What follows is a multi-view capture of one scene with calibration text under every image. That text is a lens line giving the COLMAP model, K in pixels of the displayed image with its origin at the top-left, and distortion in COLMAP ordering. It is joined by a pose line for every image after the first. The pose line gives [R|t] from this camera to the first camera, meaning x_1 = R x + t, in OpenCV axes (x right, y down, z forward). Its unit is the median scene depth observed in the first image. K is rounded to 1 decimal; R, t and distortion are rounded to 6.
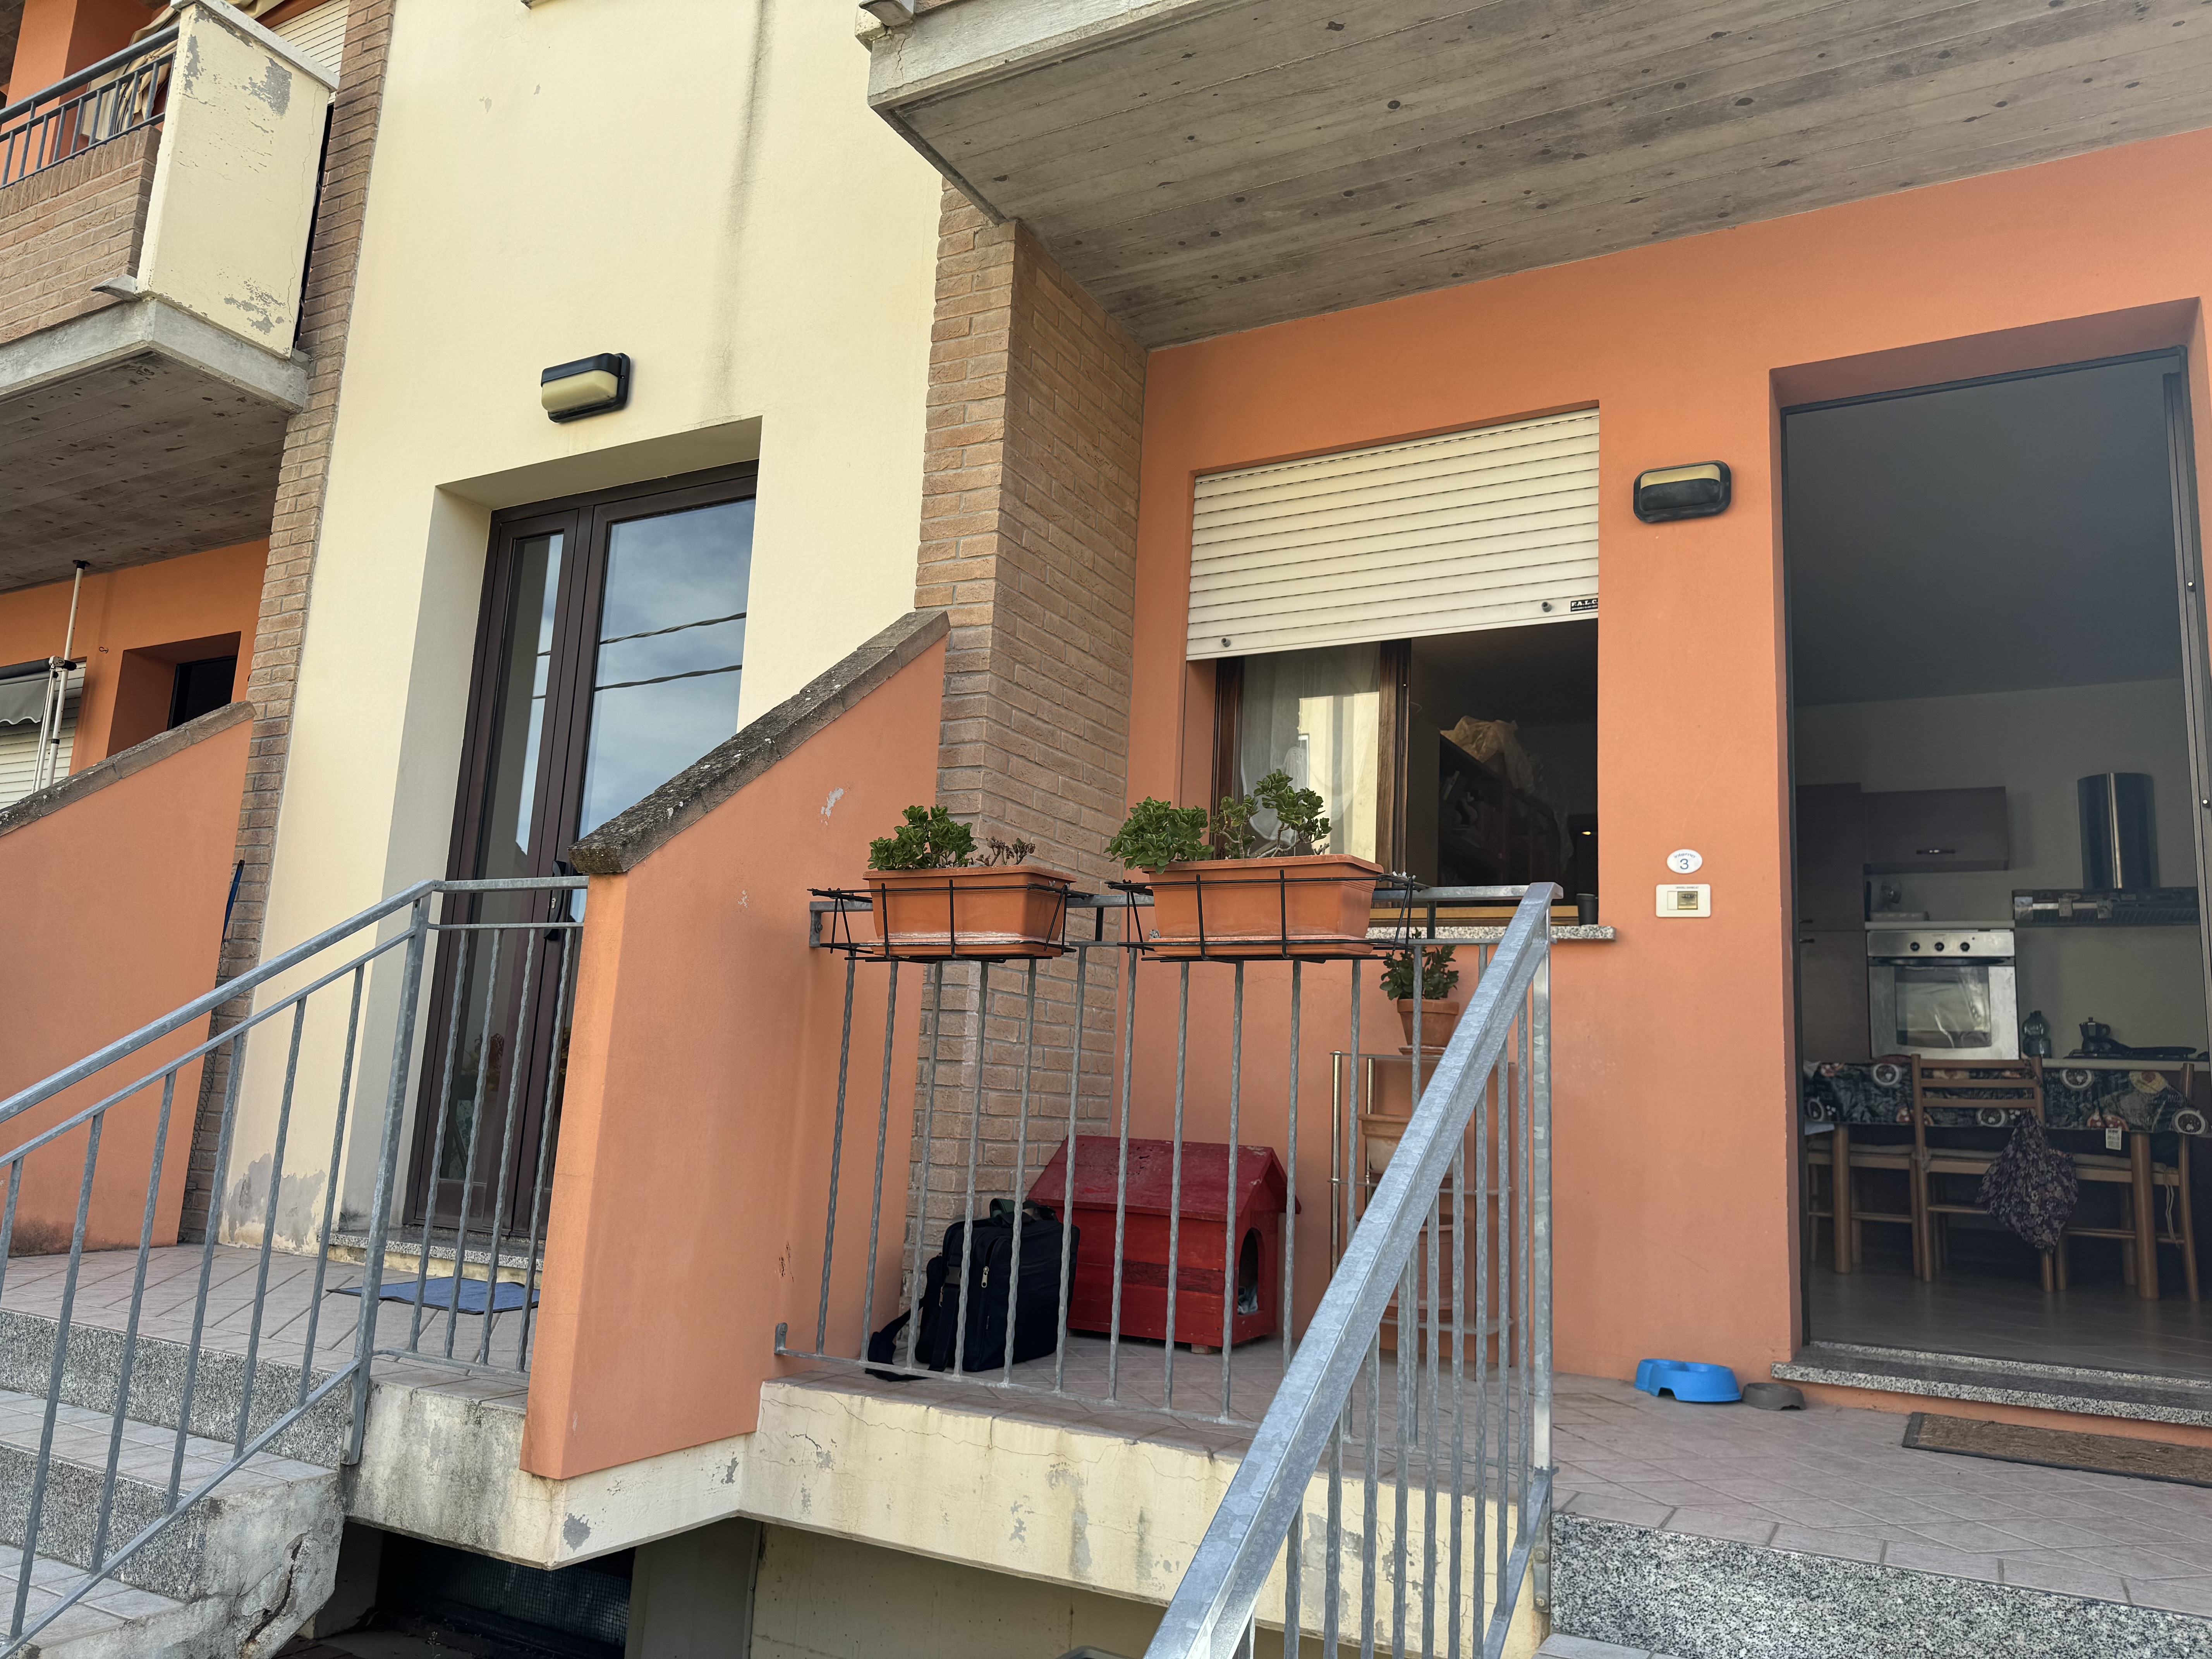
lens RADIAL K [[1559.6, 0, 1106.8], [0, 1559.6, 842.7], [0, 0, 1]] dist [0.014137, -0.014147]
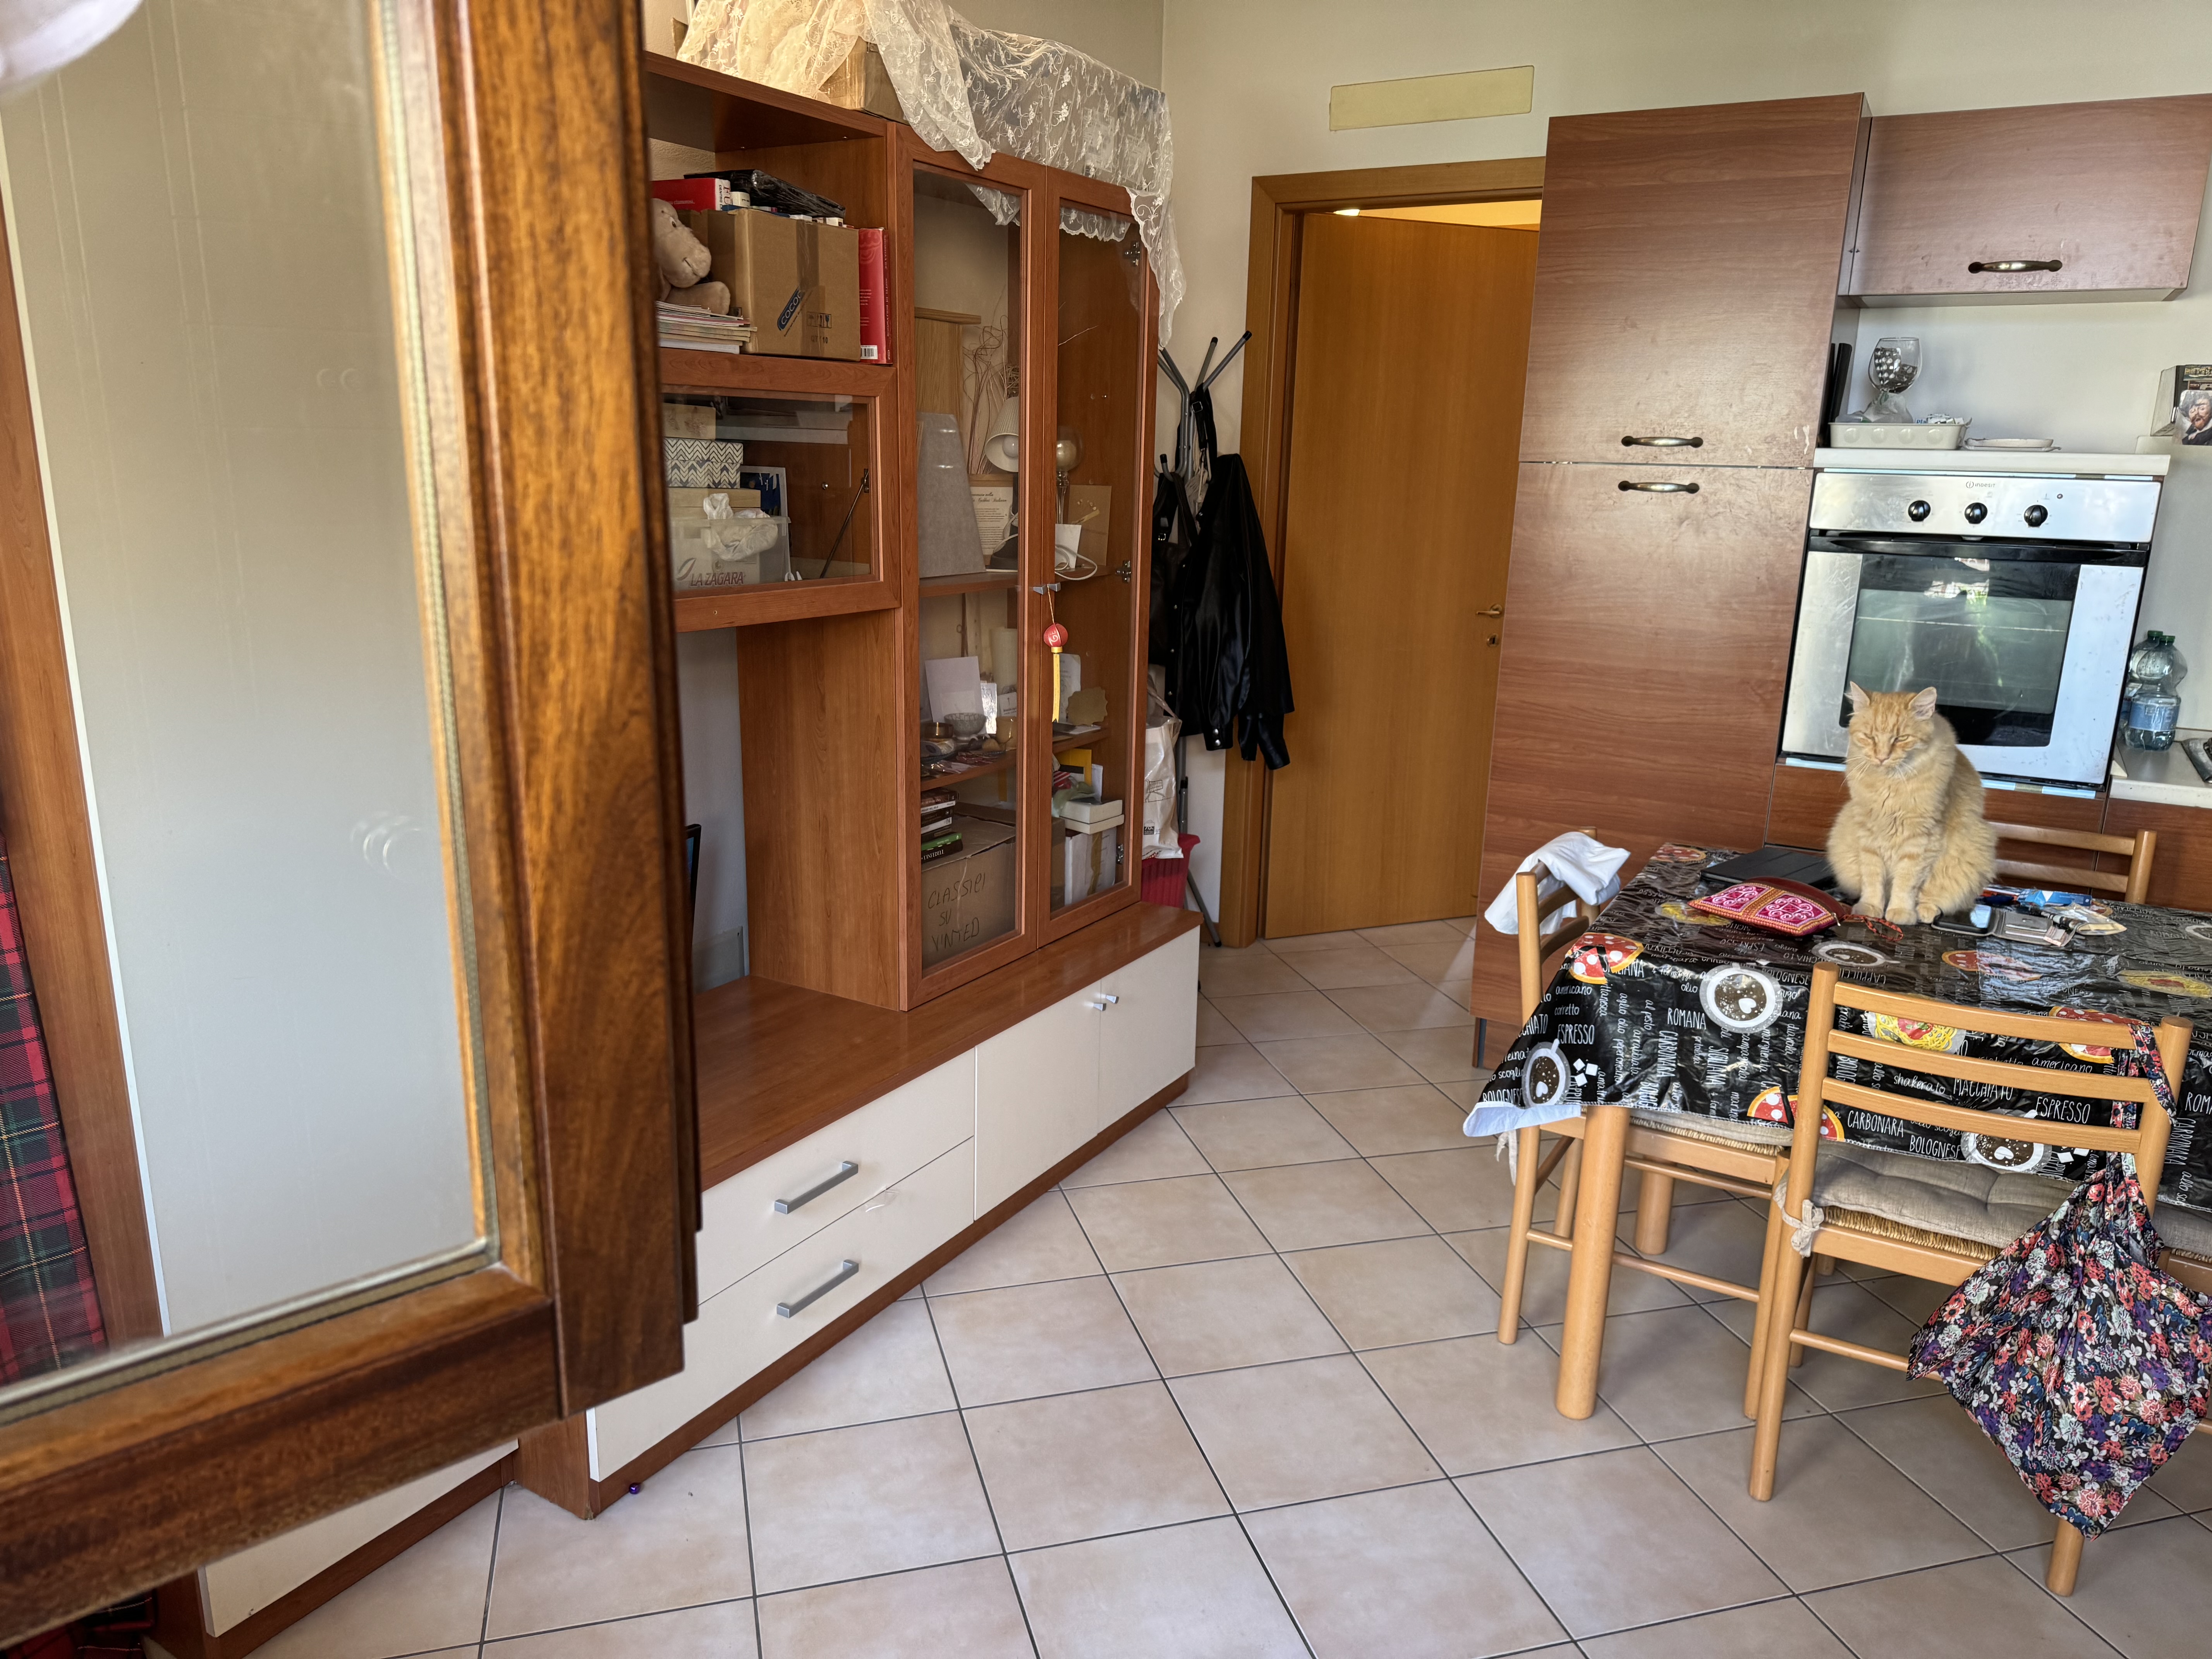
lens RADIAL K [[1559.6, 0, 1106.8], [0, 1559.6, 842.7], [0, 0, 1]] dist [0.014137, -0.014147]
pose [[0.999505, -0.023492, -0.020944, 0.375507], [0.029969, 0.913657, 0.405380, -0.039935], [0.009612, -0.405807, 0.913908, 0.710795]]
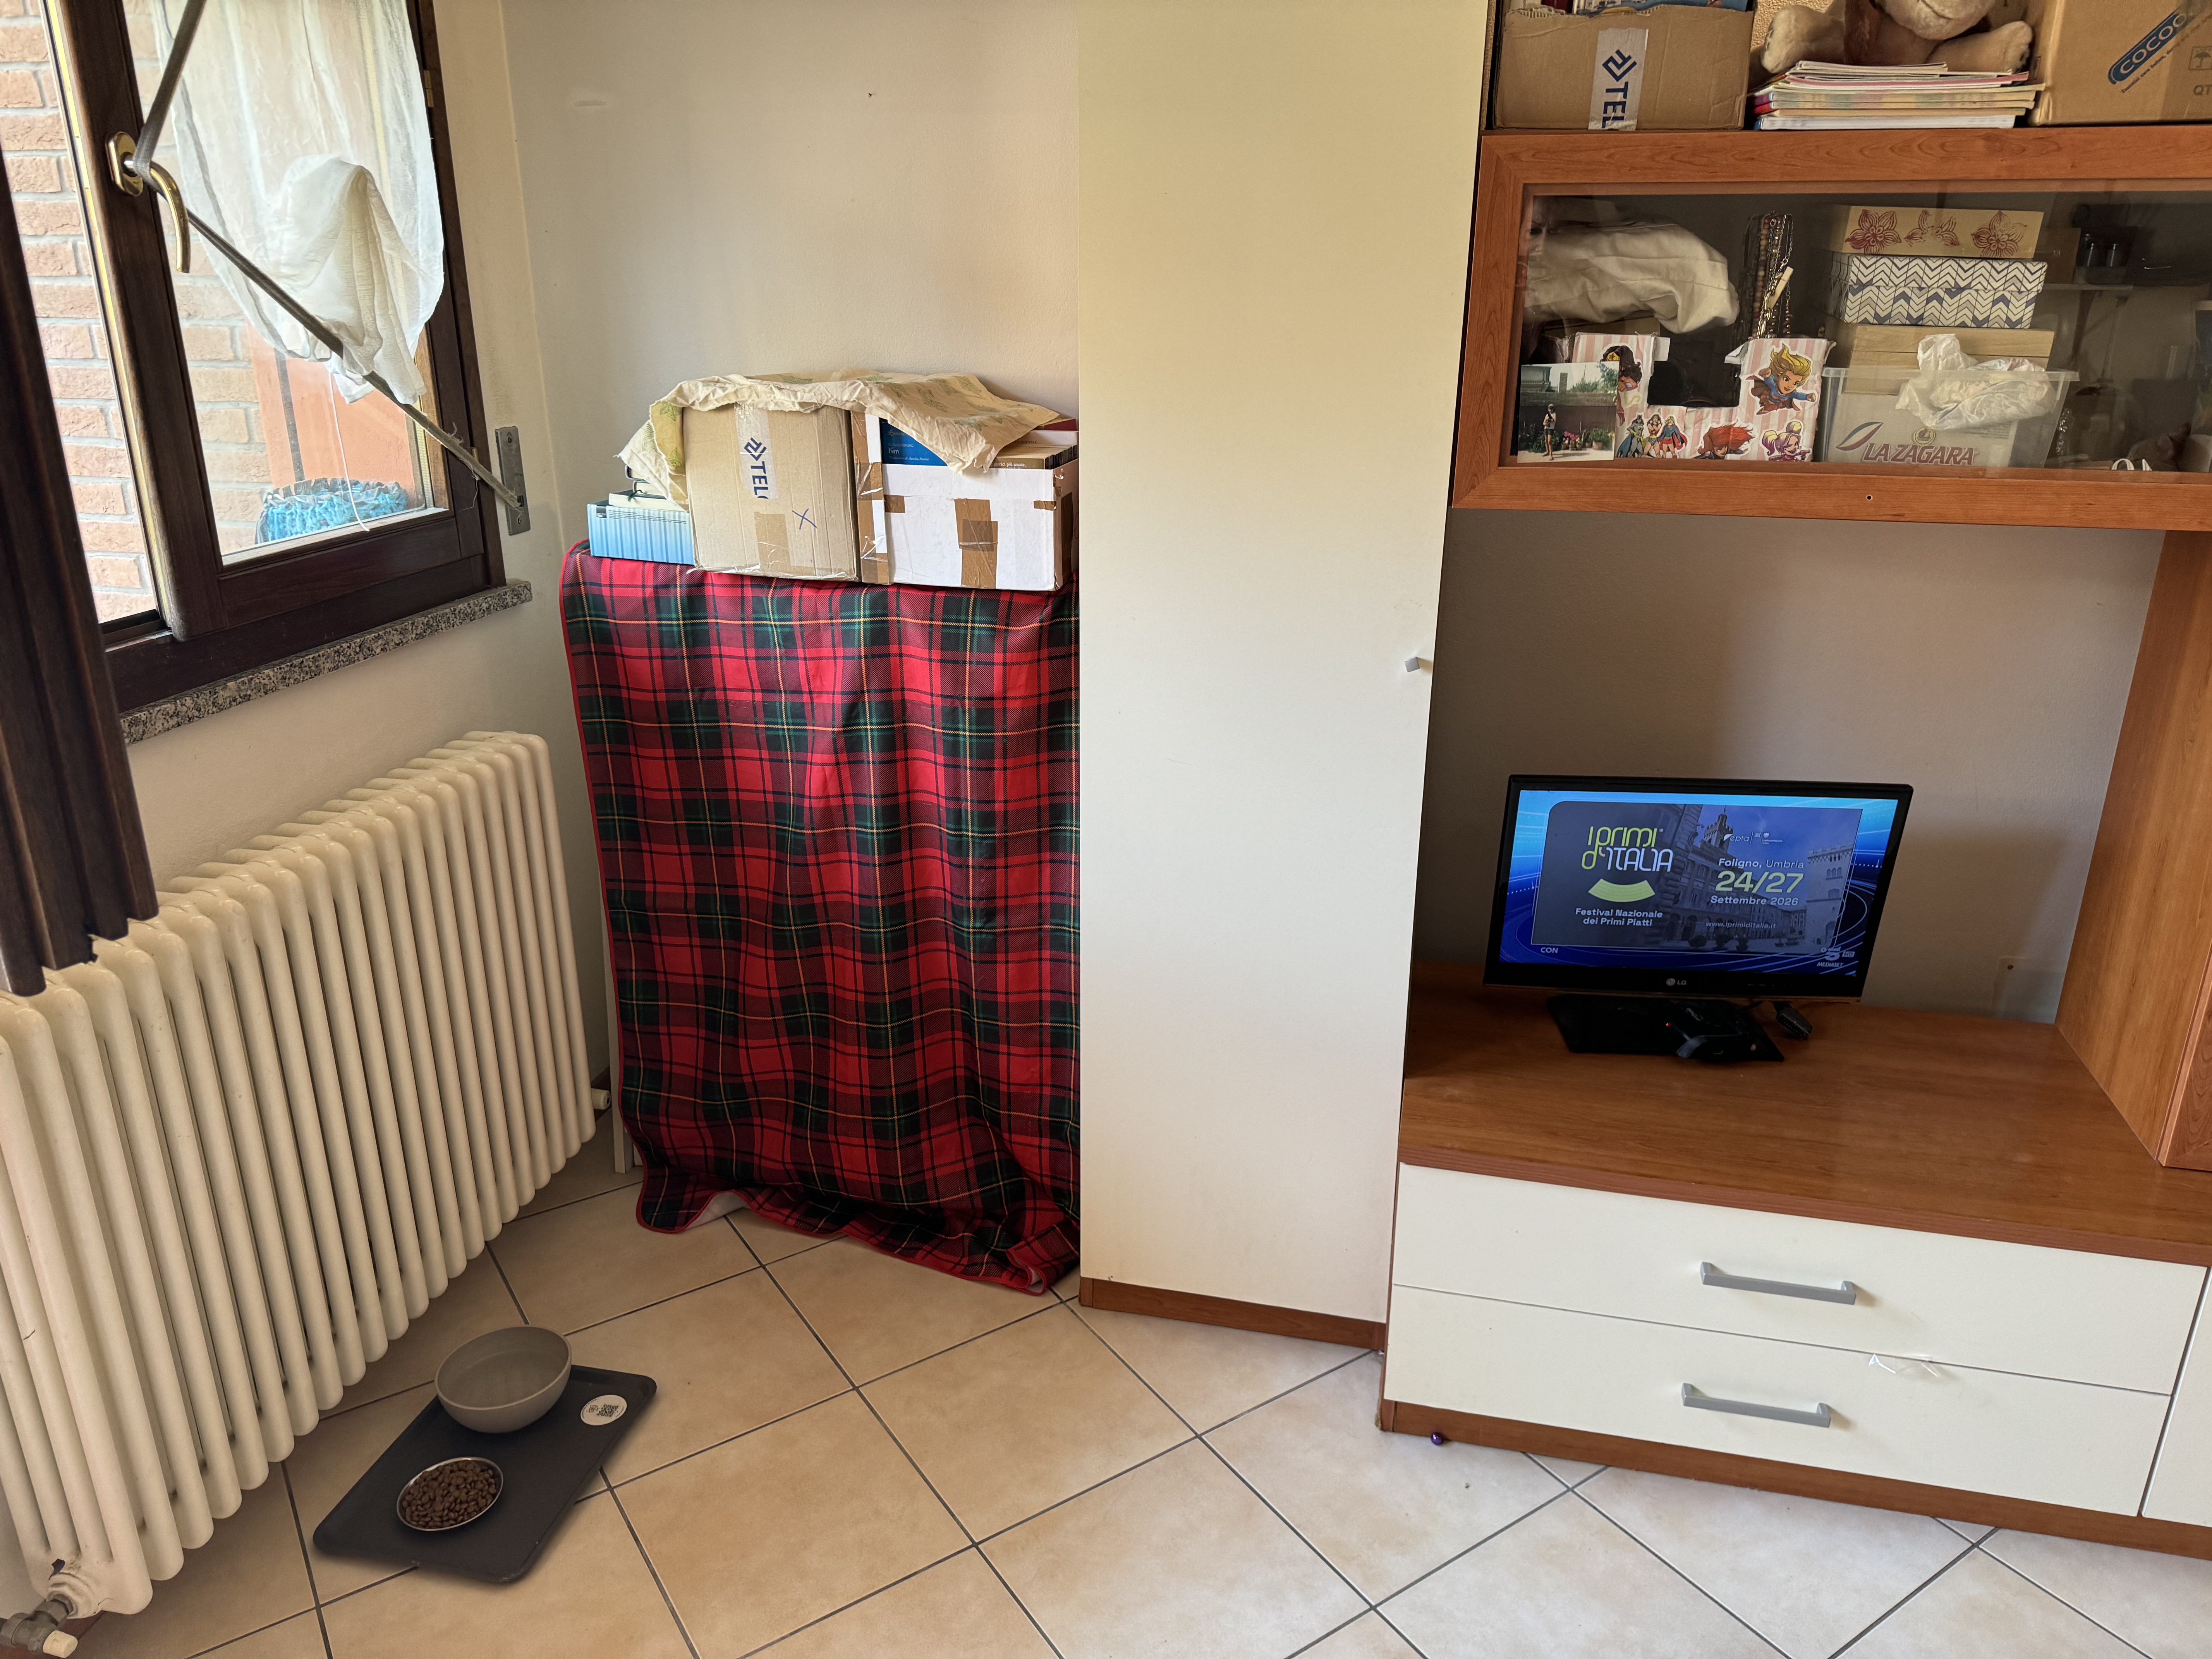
lens RADIAL K [[1569.3, 0, 1106.0], [0, 1569.3, 829.5], [0, 0, 1]] dist [-0.000358, -0.002771]
pose [[0.297806, 0.274112, -0.914426, 0.526172], [0.167533, 0.928015, 0.332747, 0.004937], [0.939811, -0.252291, 0.230446, 0.898766]]
